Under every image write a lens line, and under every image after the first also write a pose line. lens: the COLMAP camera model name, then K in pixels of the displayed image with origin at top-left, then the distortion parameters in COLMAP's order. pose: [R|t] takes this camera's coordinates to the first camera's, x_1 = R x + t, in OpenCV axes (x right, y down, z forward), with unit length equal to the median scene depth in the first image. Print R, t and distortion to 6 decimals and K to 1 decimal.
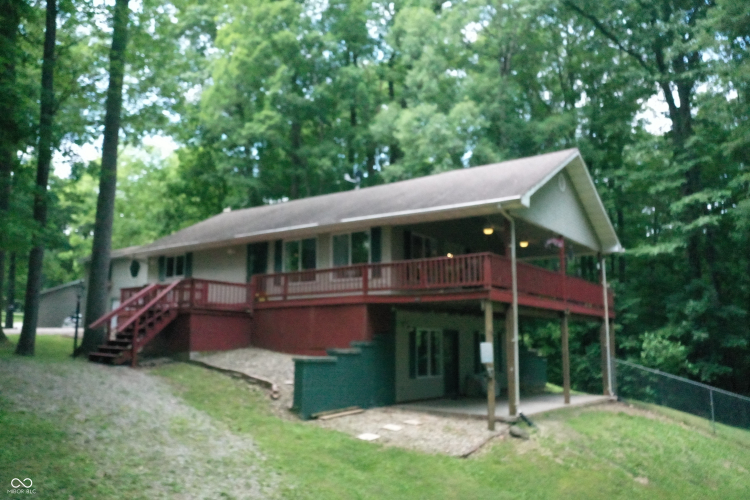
lens RADIAL K [[616.6, 0, 375.0], [0, 616.6, 250.0], [0, 0, 1]] dist [-0.001863, -0.001553]
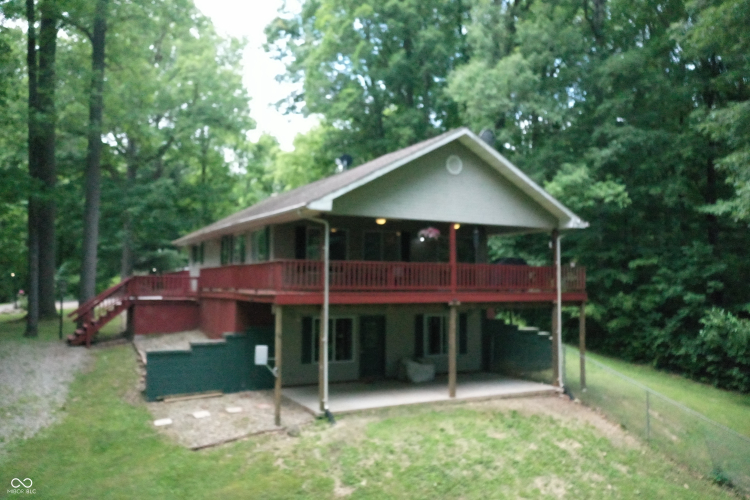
lens RADIAL K [[616.6, 0, 375.0], [0, 616.6, 250.0], [0, 0, 1]] dist [-0.001863, -0.001553]
pose [[0.904202, -0.026085, -0.426307, 0.666982], [0.067003, 0.994438, 0.081266, -0.073551], [0.421816, -0.102045, 0.900921, 0.103184]]
